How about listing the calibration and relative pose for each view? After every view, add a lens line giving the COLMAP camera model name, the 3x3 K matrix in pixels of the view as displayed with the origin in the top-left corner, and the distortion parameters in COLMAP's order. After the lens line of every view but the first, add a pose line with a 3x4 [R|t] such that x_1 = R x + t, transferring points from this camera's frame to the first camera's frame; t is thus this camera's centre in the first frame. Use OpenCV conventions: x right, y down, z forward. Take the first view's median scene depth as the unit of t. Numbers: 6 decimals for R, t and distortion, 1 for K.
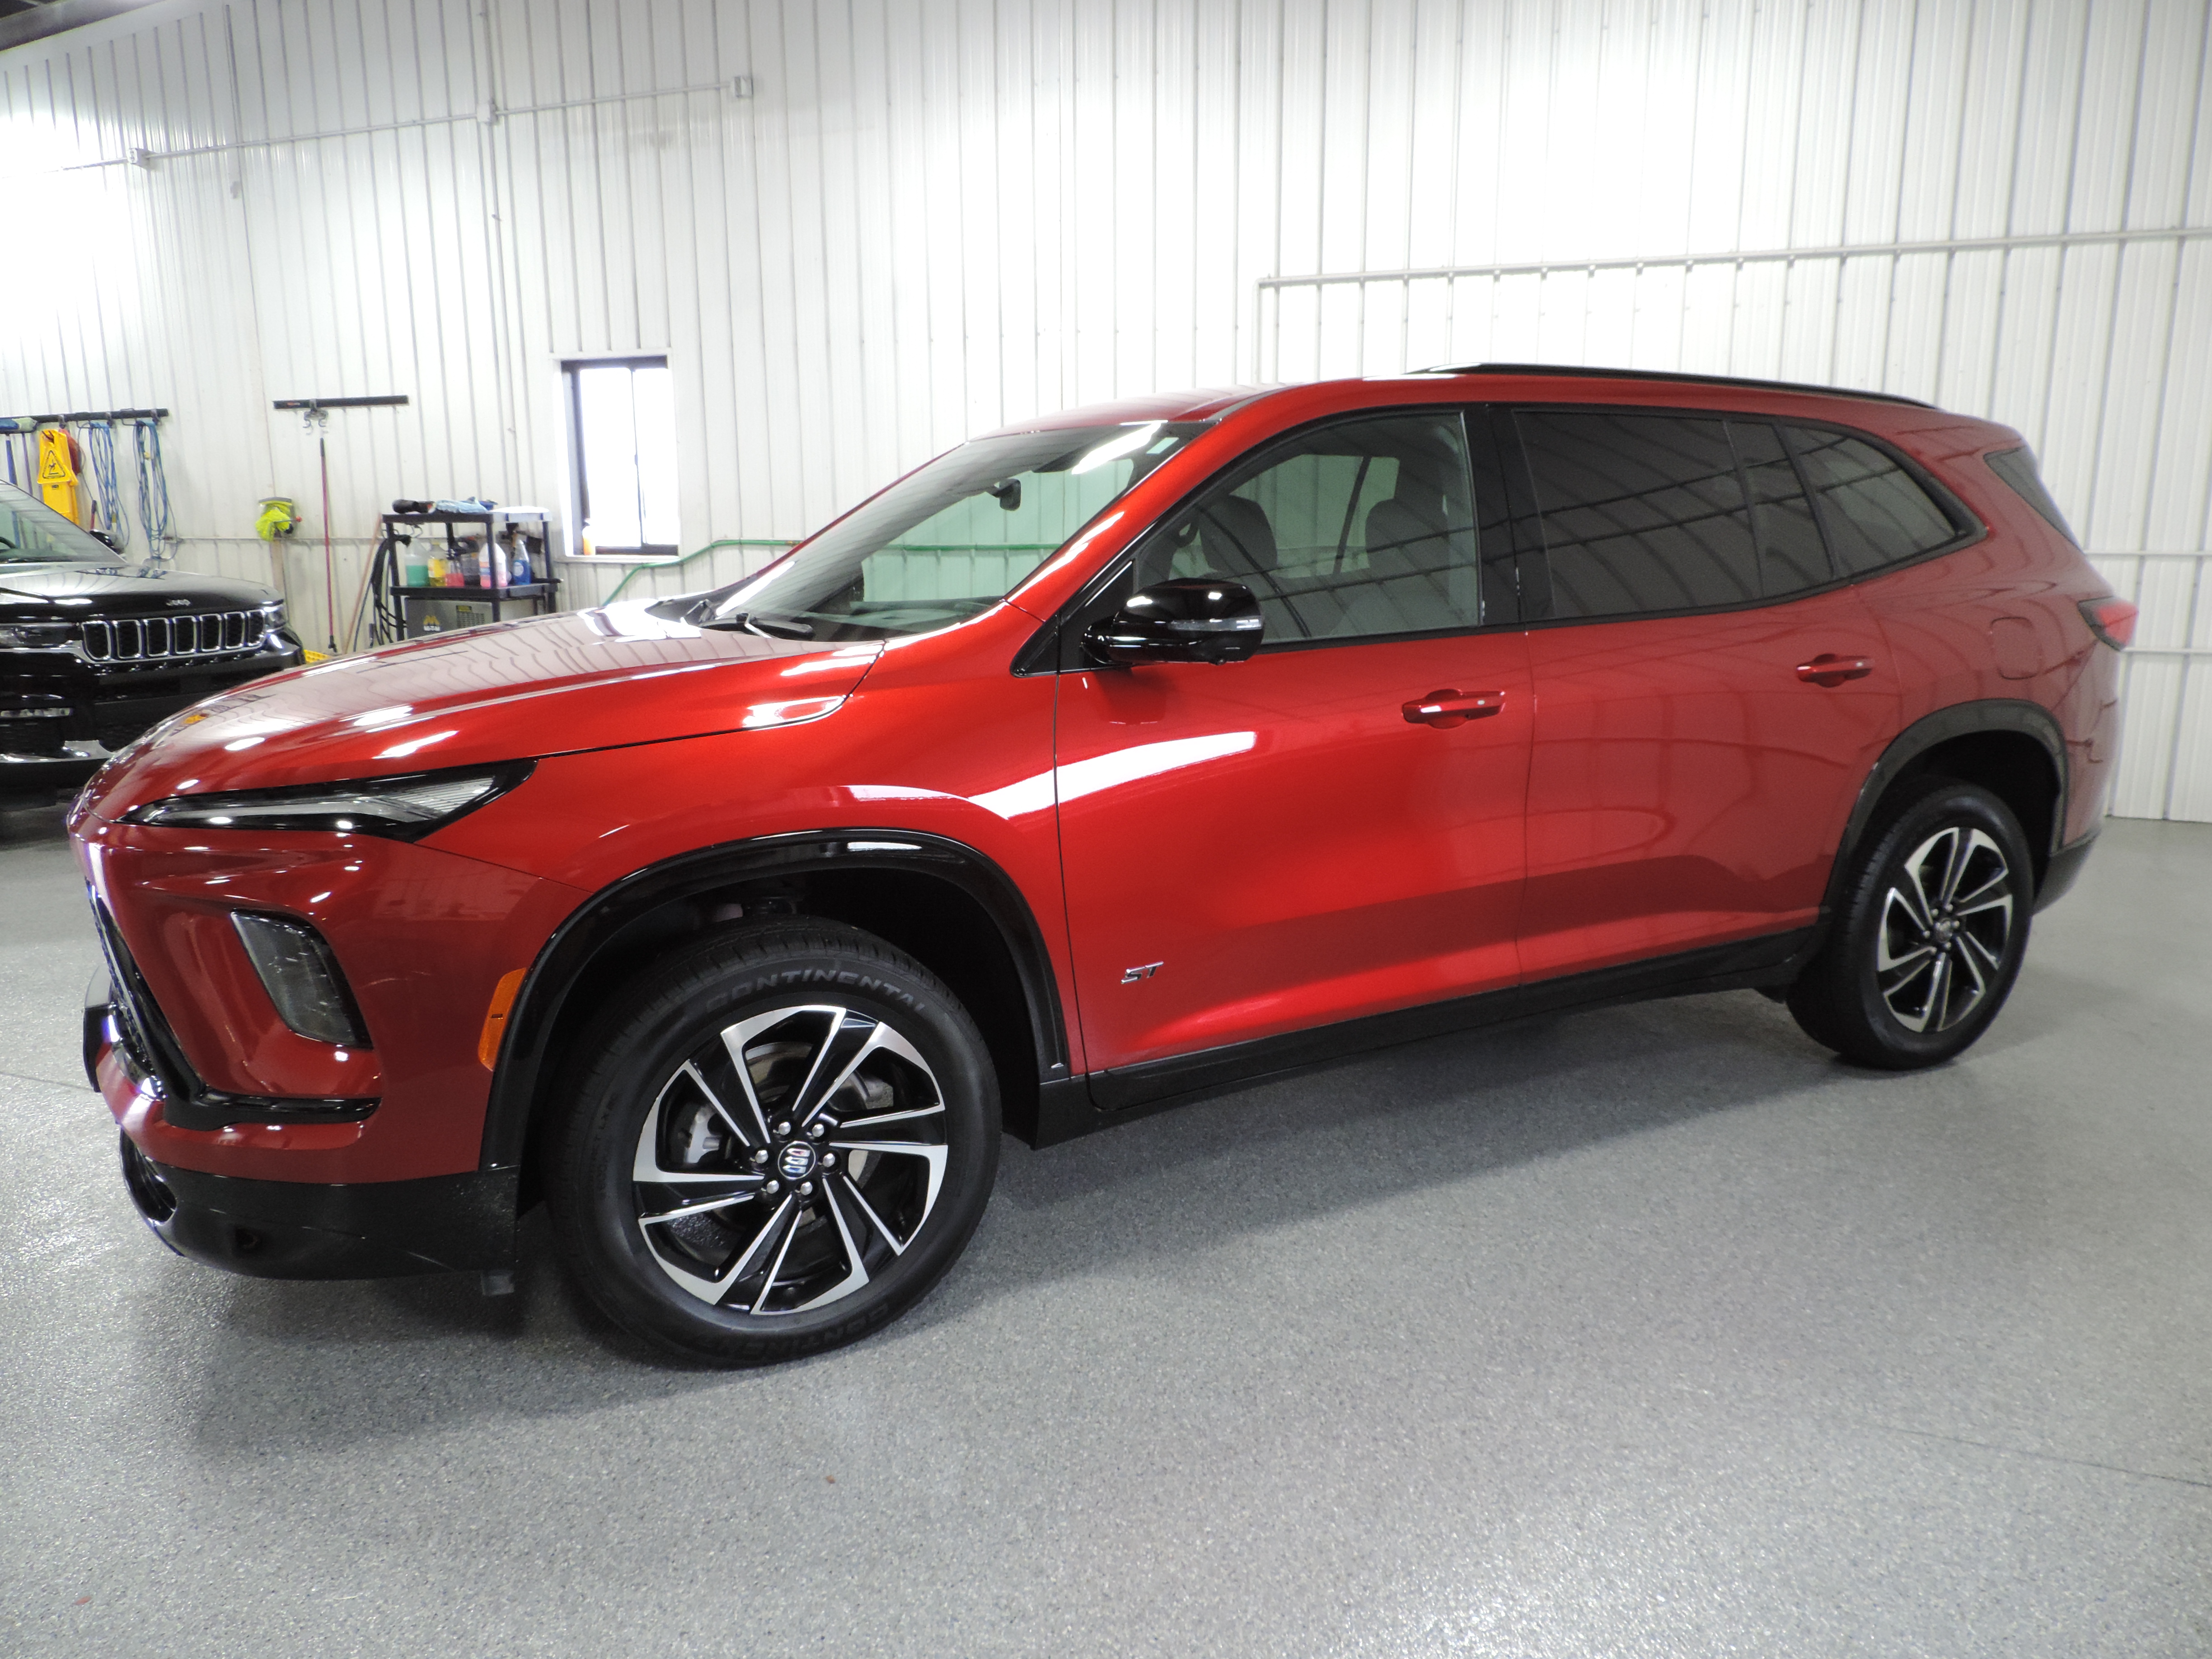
lens RADIAL K [[1568.4, 0, 1106.0], [0, 1568.4, 829.5], [0, 0, 1]] dist [-0.007614, -0.007674]
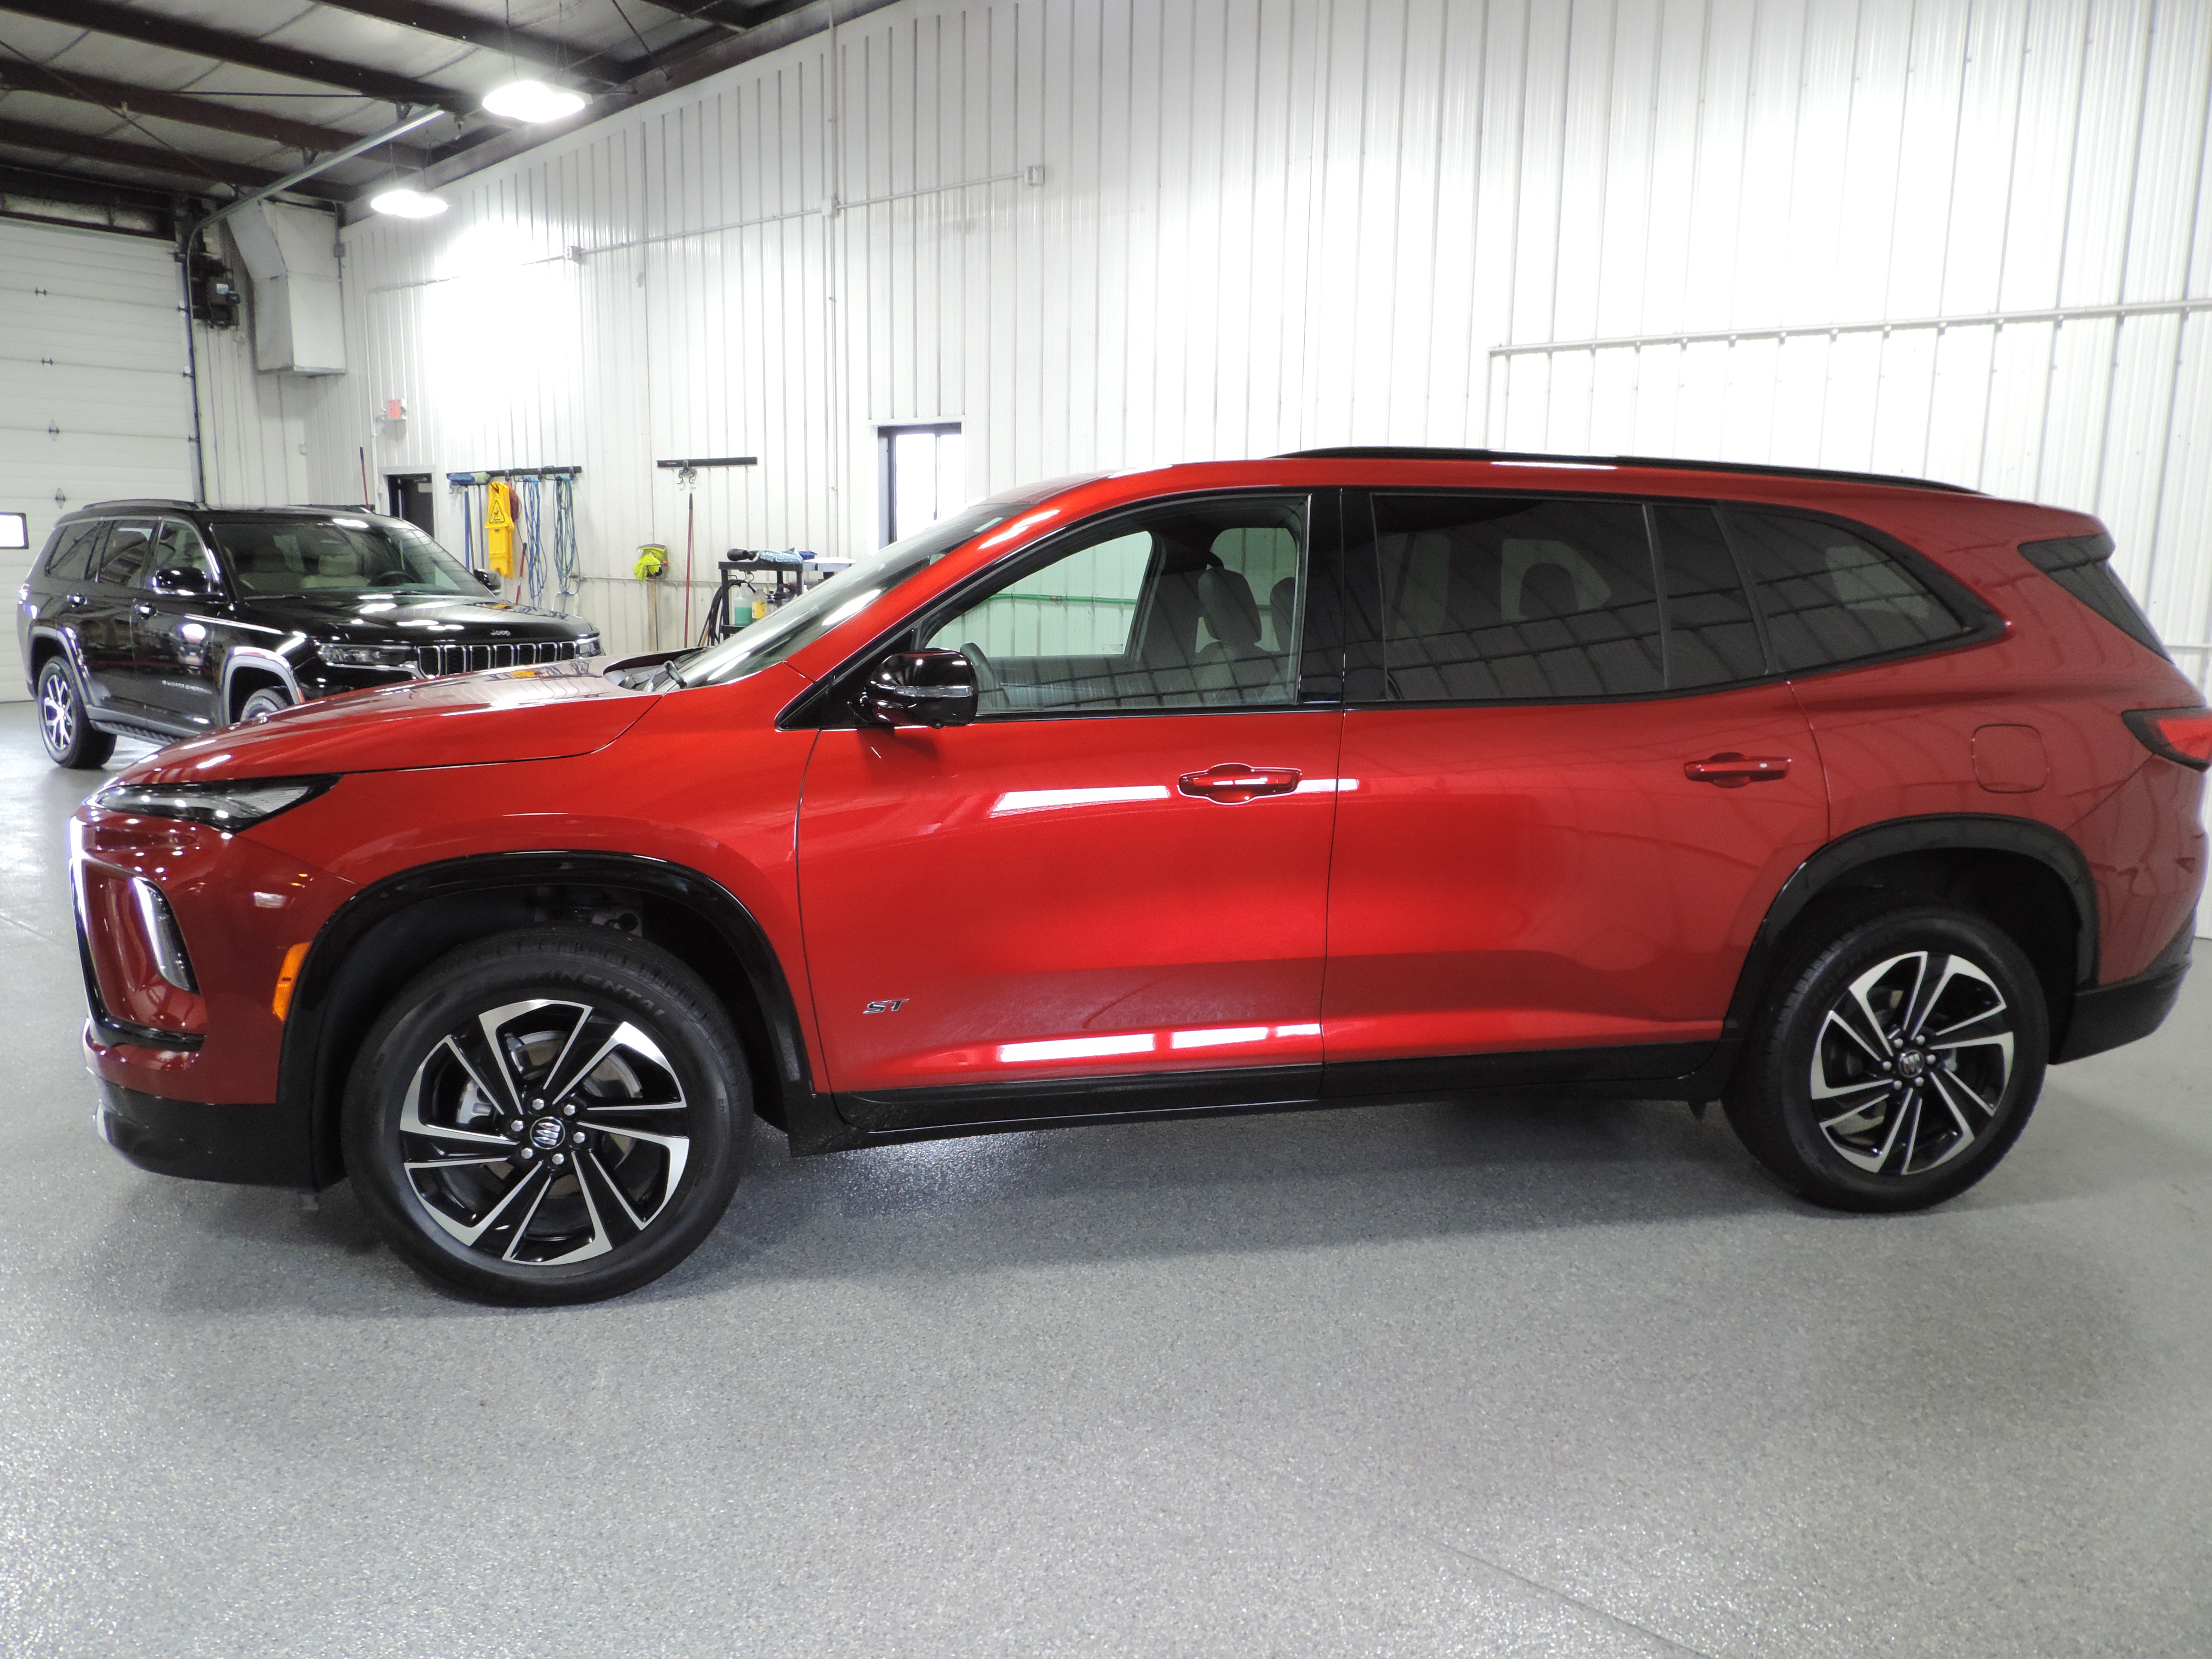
lens RADIAL K [[1568.4, 0, 1106.0], [0, 1568.4, 829.5], [0, 0, 1]] dist [-0.007614, -0.007674]
pose [[0.958058, 0.070653, -0.277730, 0.170133], [-0.079925, 0.996554, -0.022189, -0.006931], [0.275205, 0.043456, 0.960403, -0.003812]]
